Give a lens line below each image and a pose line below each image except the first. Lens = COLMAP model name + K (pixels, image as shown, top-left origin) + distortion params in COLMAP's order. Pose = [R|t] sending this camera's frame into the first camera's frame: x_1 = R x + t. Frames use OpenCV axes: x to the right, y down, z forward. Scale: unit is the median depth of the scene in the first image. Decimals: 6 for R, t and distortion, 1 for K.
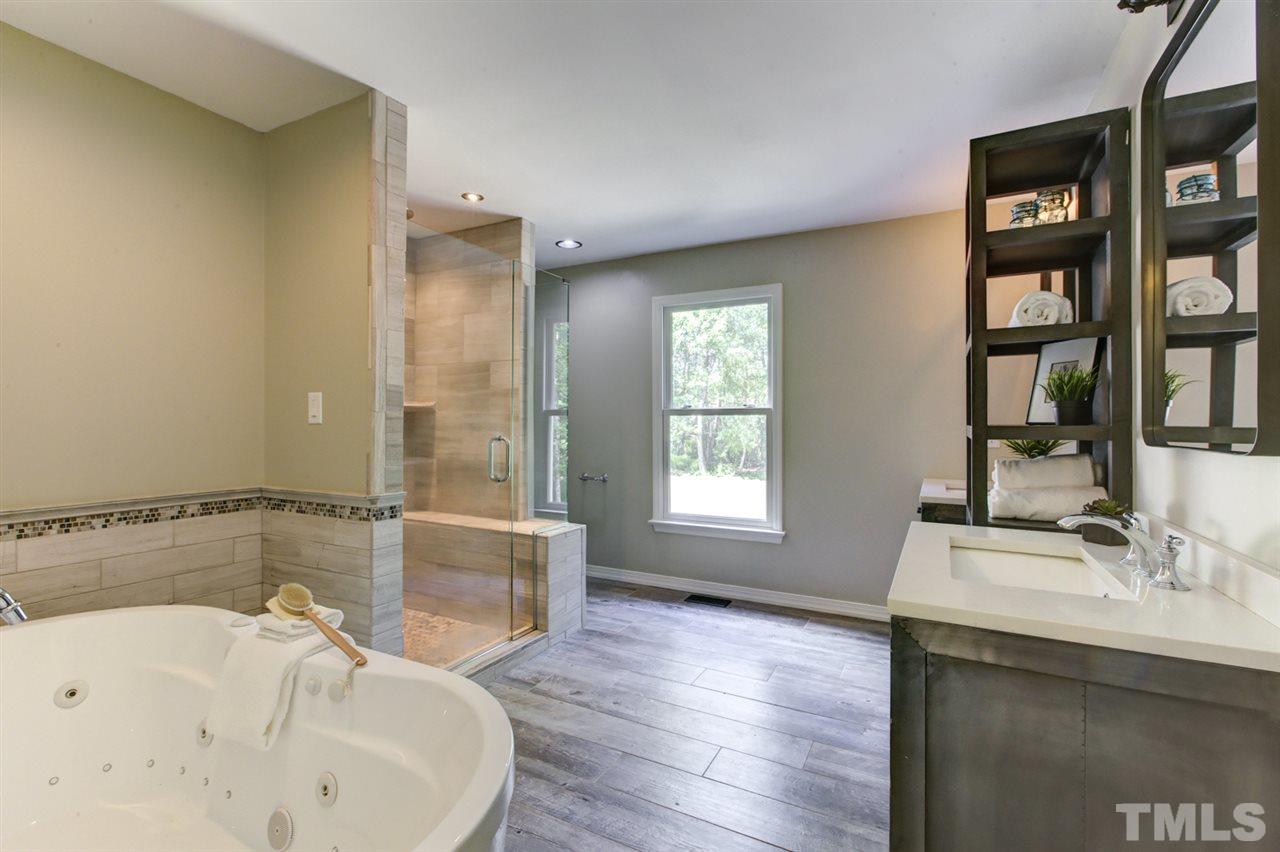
lens RADIAL K [[571.5, 0, 645.2], [0, 571.5, 420.9], [0, 0, 1]] dist [-0.004026, 0.000113]
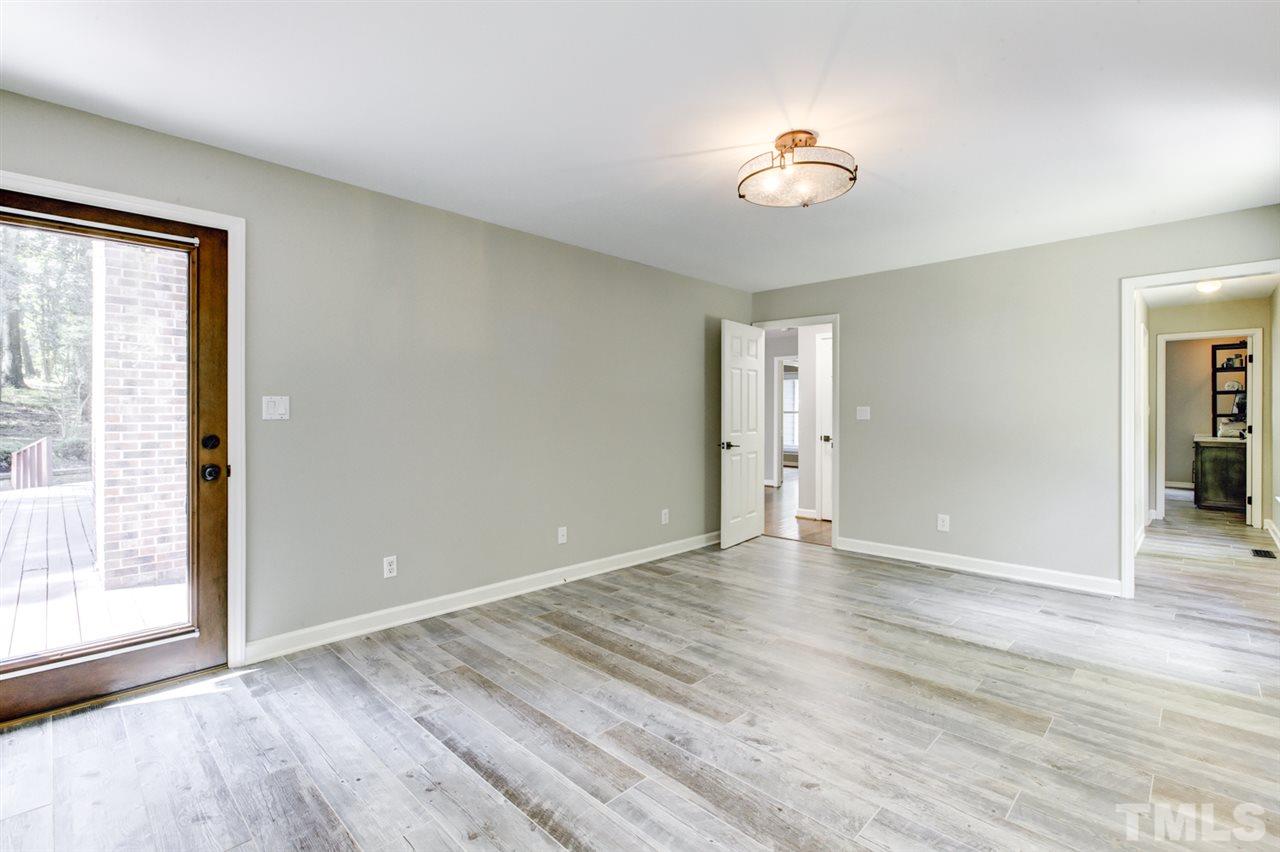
lens RADIAL K [[571.5, 0, 645.2], [0, 571.5, 420.9], [0, 0, 1]] dist [-0.004026, 0.000113]
pose [[0.956941, -0.004214, -0.290250, -2.115308], [0.004291, 0.999991, -0.000374, 0.039710], [0.290249, -0.000887, 0.956951, -4.049861]]
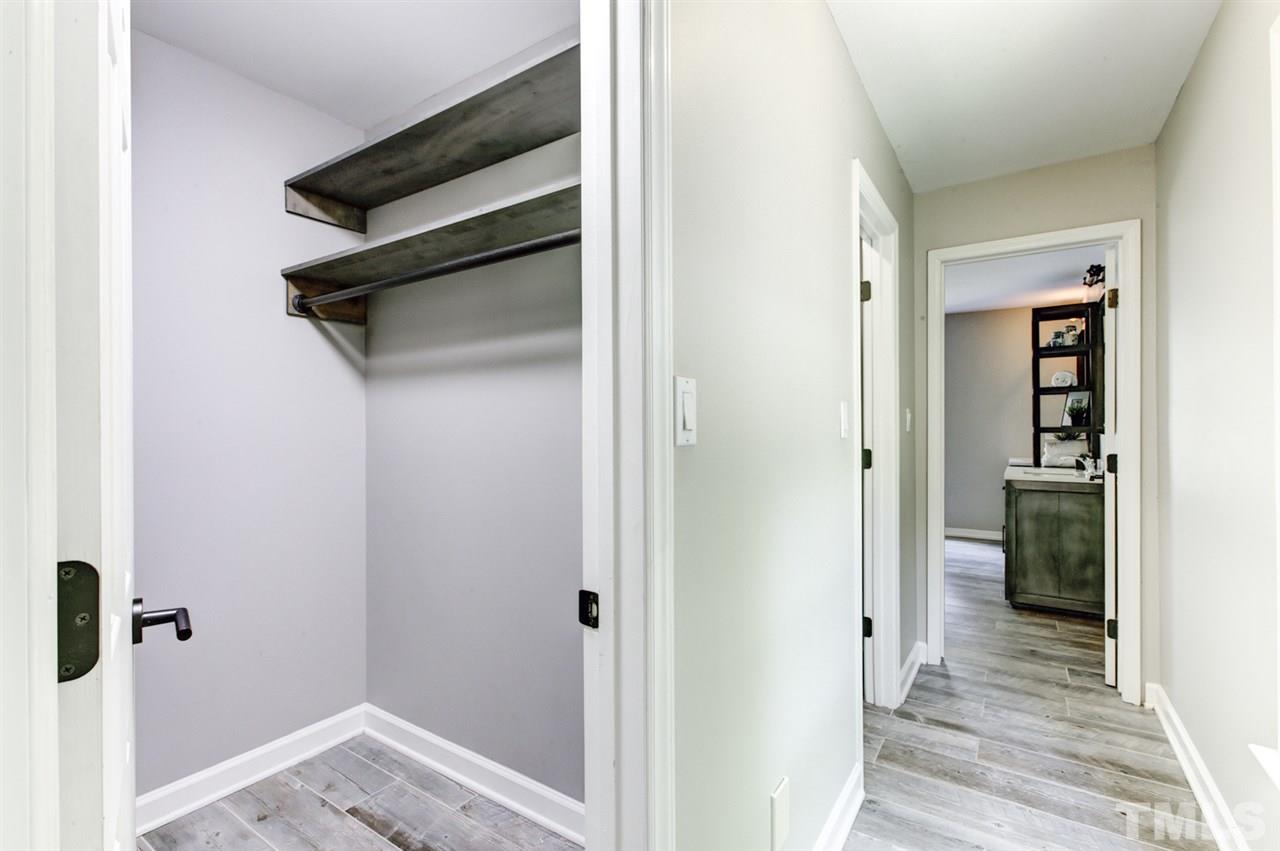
lens RADIAL K [[570.9, 0, 635.9], [0, 570.9, 429.2], [0, 0, 1]] dist [-0.001347, -0.000205]
pose [[0.993619, -0.002296, -0.112762, -0.795449], [0.001888, 0.999991, -0.003725, 0.020940], [0.112769, 0.003488, 0.993615, -1.530759]]
